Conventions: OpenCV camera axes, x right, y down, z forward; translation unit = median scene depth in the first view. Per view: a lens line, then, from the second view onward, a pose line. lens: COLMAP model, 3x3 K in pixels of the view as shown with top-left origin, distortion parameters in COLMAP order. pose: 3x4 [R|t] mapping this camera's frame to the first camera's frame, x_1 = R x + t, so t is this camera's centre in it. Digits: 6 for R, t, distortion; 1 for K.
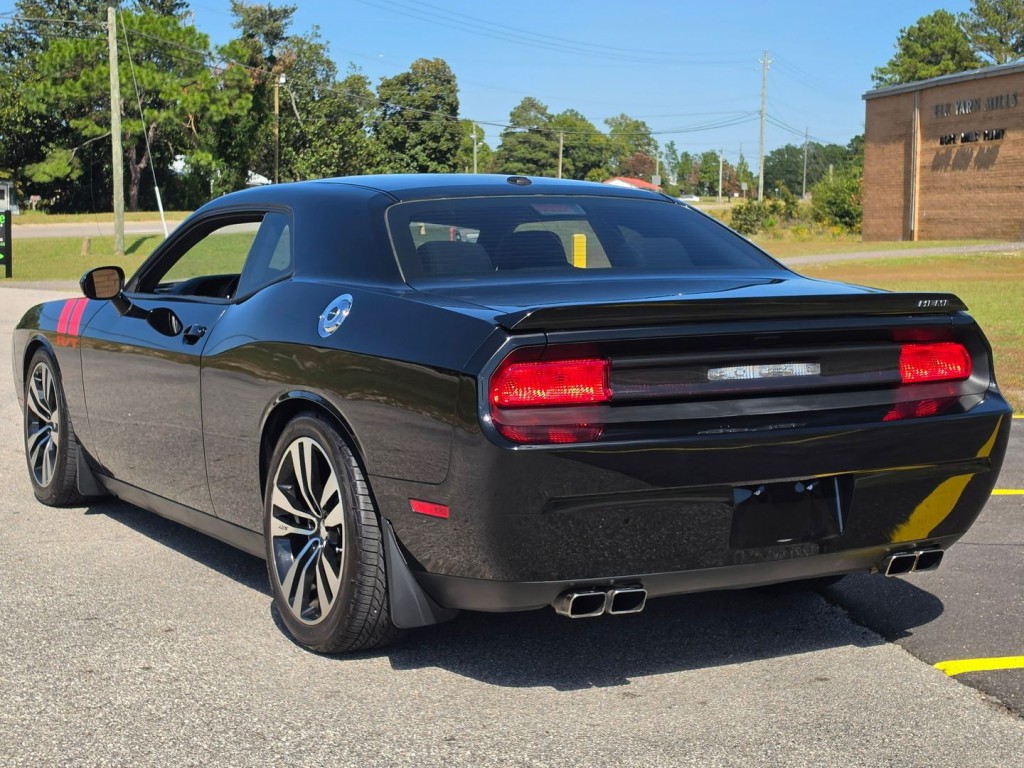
lens RADIAL K [[1816.9, 0, 513.5], [0, 1816.9, 315.4], [0, 0, 1]] dist [0.089832, 0.000000]
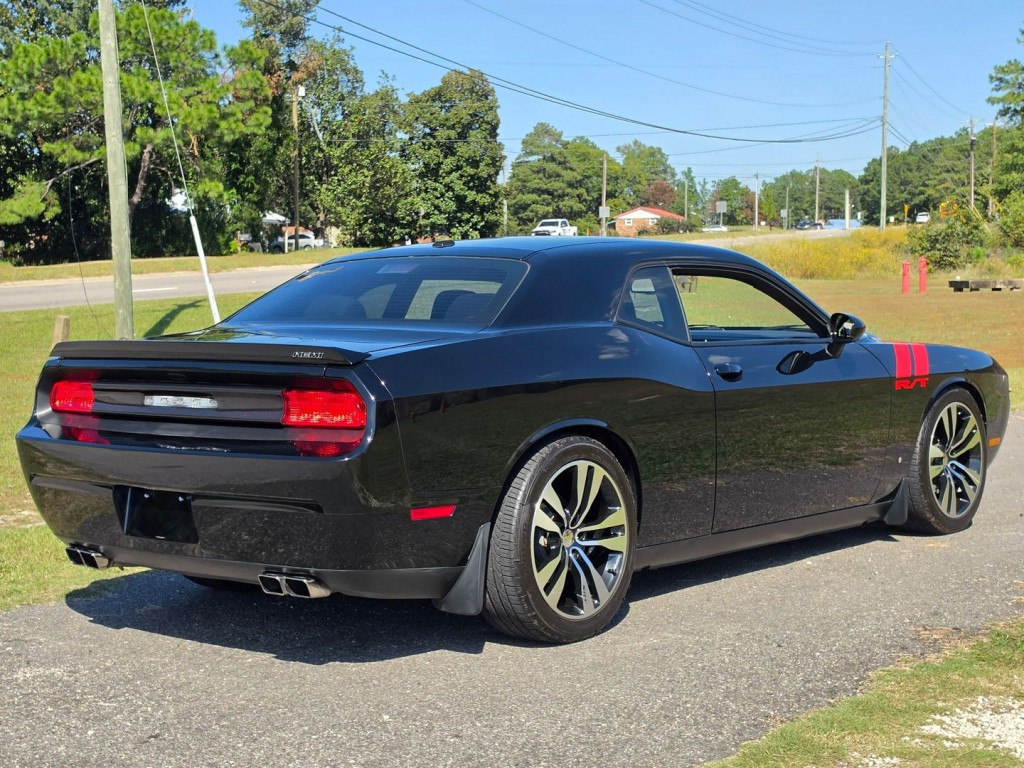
lens RADIAL K [[1816.9, 0, 507.0], [0, 1816.9, 400.6], [0, 0, 1]] dist [0.089832, 0.000000]
pose [[0.999687, -0.024885, 0.002456, -0.041463], [0.024810, 0.999324, 0.027144, -0.011157], [-0.003130, -0.027074, 0.999629, 0.182579]]
